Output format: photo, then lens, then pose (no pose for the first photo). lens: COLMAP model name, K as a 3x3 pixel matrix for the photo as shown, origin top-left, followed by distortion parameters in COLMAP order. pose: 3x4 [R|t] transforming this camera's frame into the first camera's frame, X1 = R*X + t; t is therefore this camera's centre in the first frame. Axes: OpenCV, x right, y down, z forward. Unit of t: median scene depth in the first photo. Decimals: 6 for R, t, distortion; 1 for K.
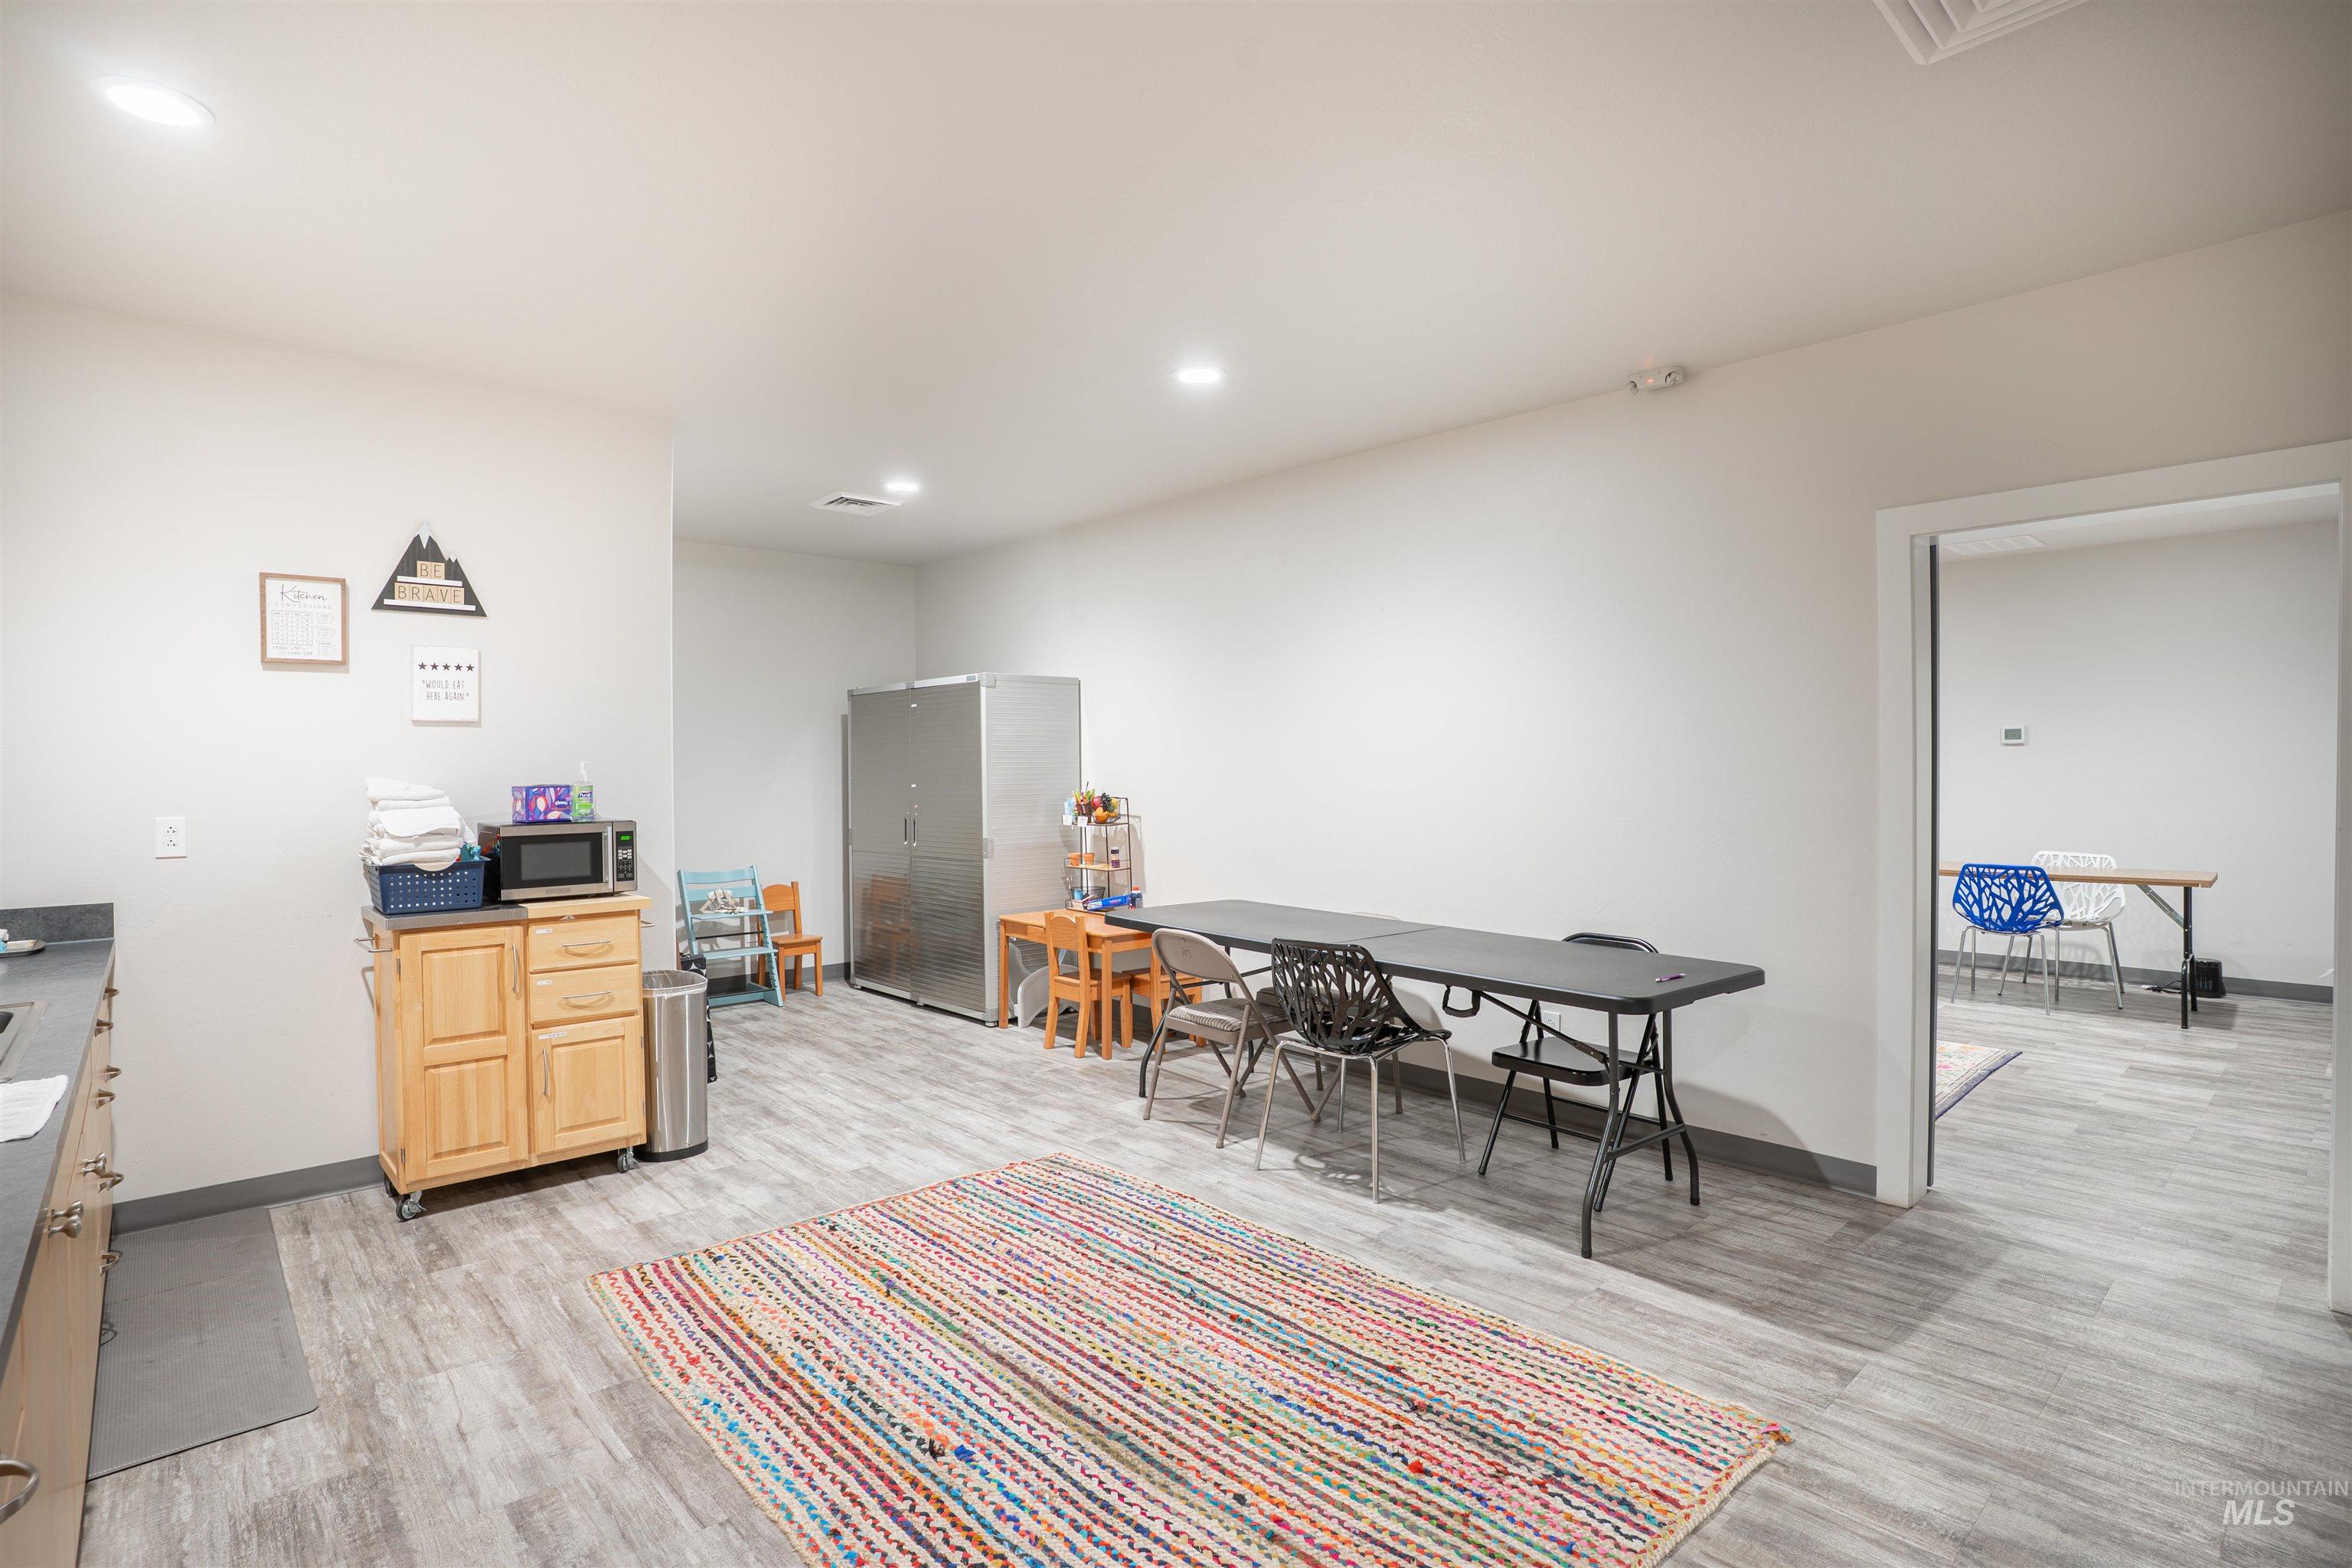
lens RADIAL K [[1156.1, 0, 1173.5], [0, 1156.1, 778.4], [0, 0, 1]] dist [-0.025786, 0.005490]
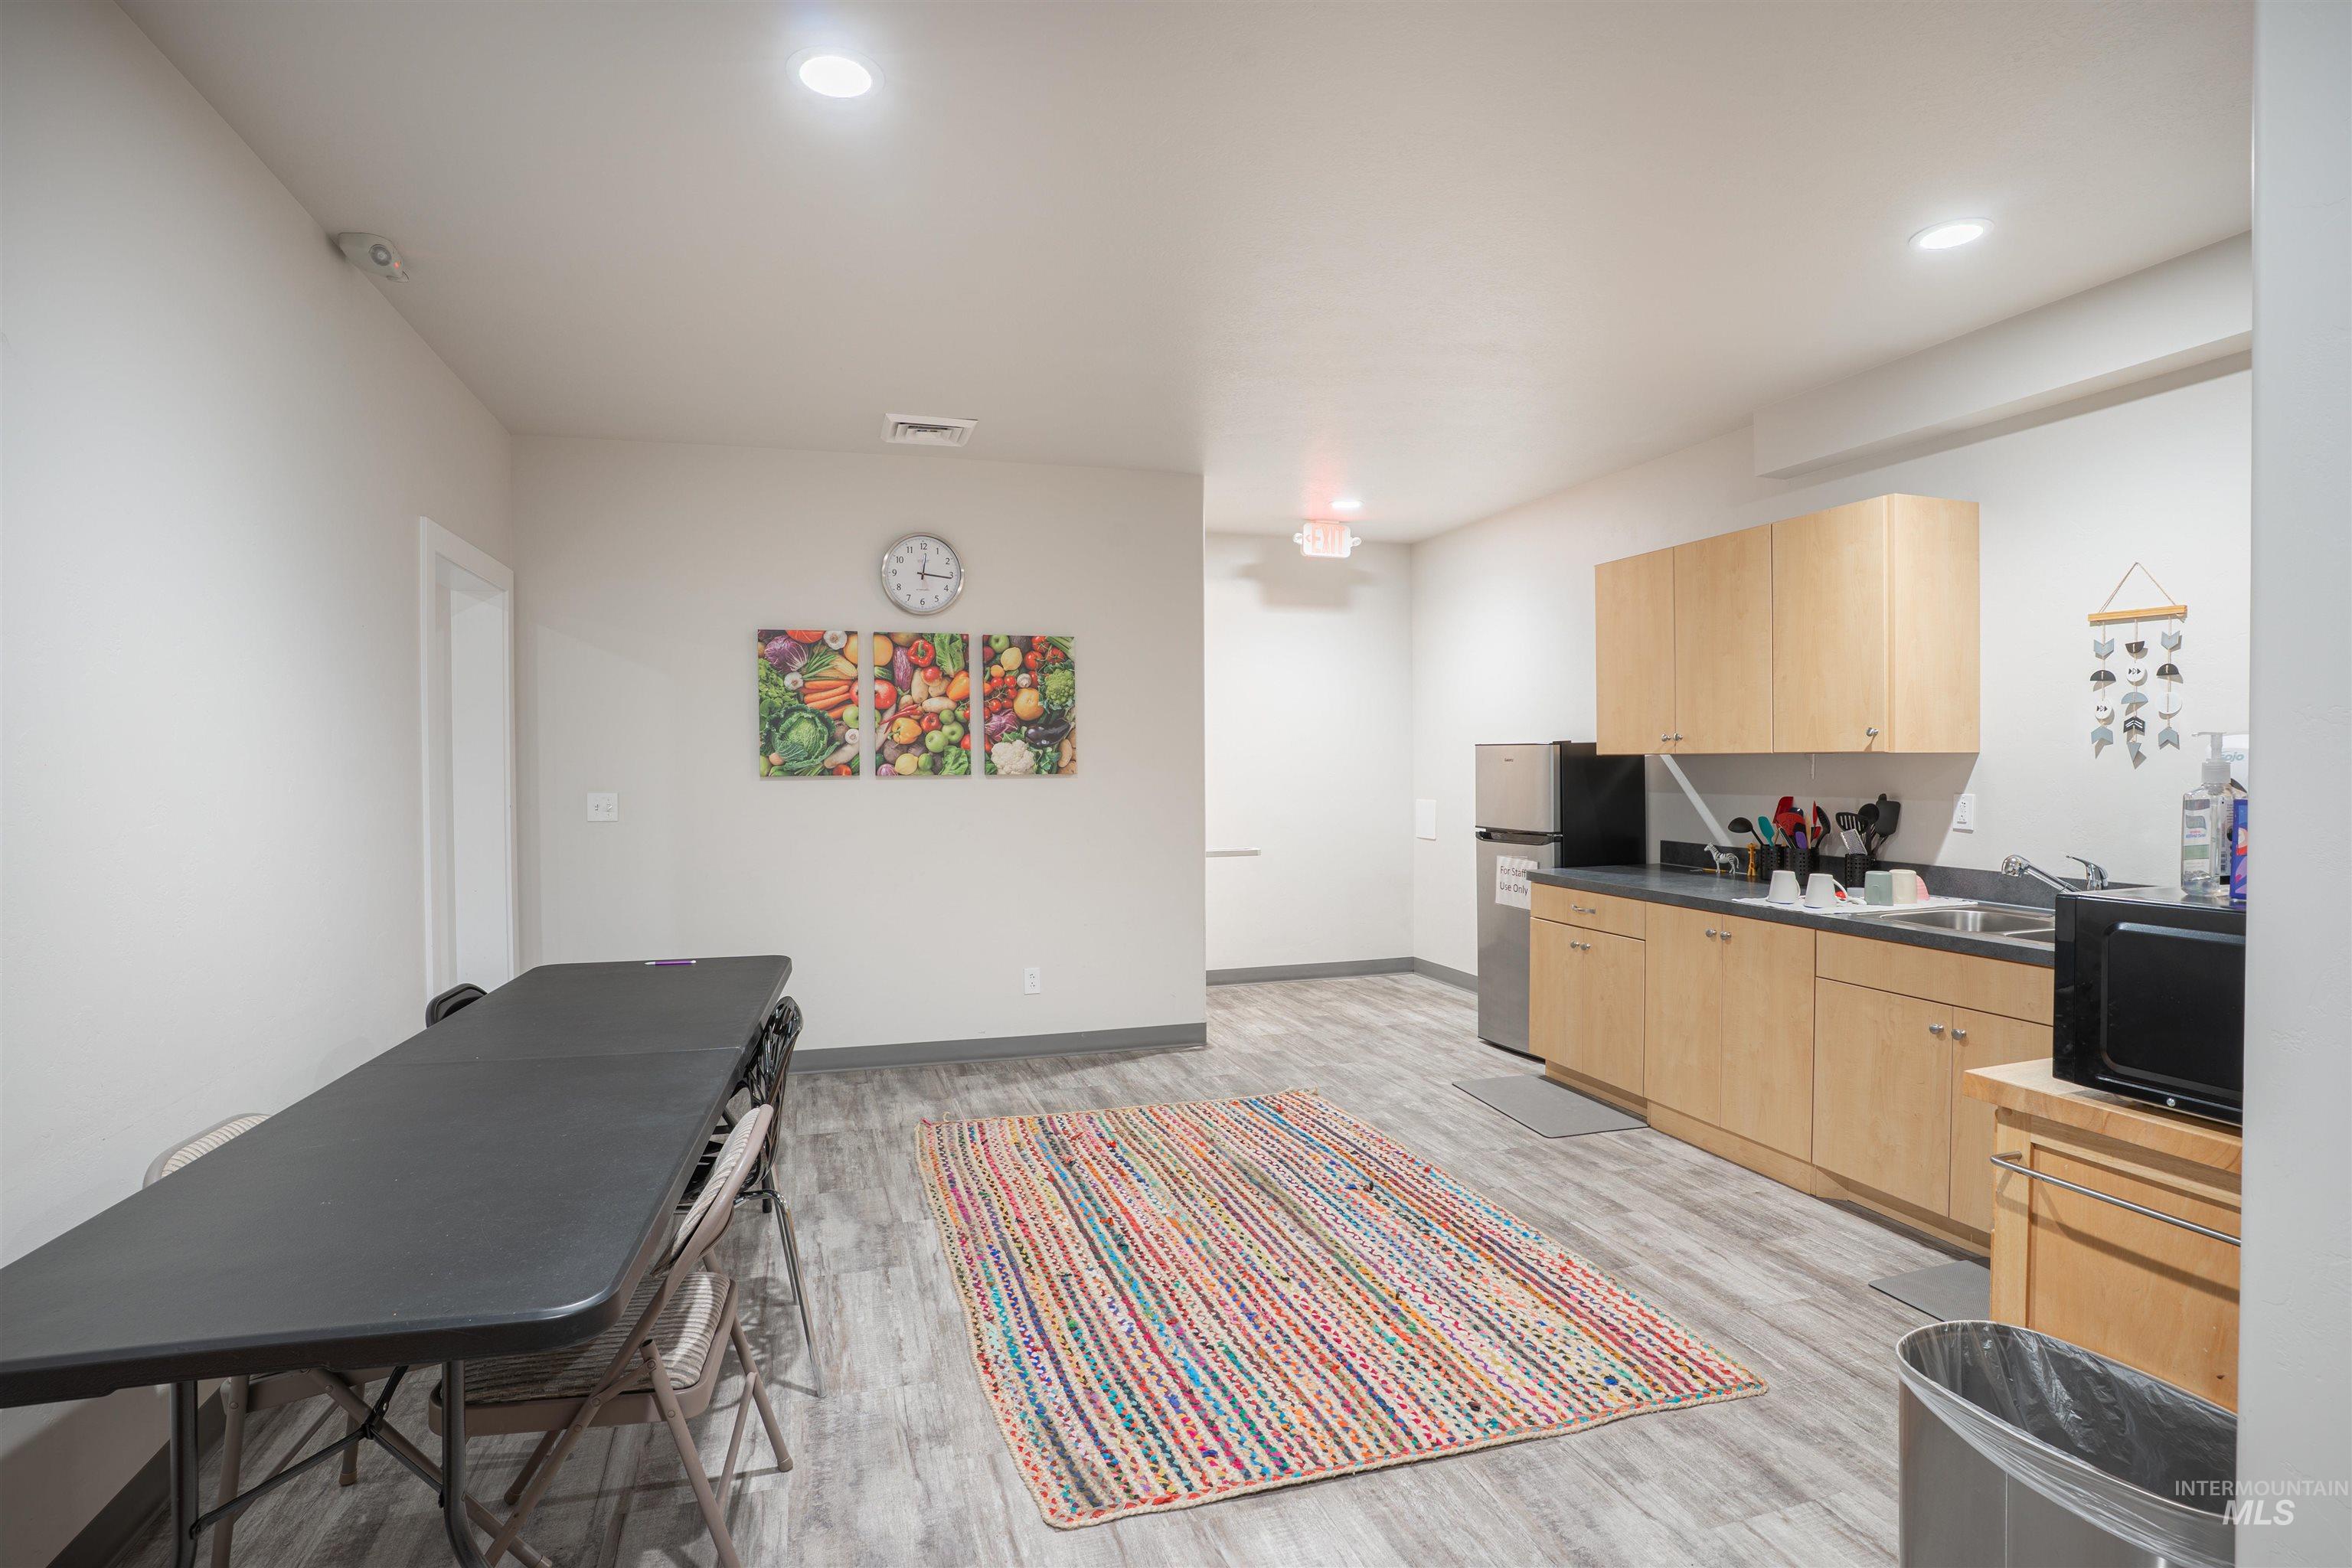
lens RADIAL K [[1156.1, 0, 1174.3], [0, 1156.1, 773.8], [0, 0, 1]] dist [-0.025786, 0.005490]
pose [[-0.906322, 0.006508, 0.422538, -0.539664], [0.015496, 0.999721, 0.017841, -0.016480], [-0.422304, 0.022717, -0.906170, 2.144290]]
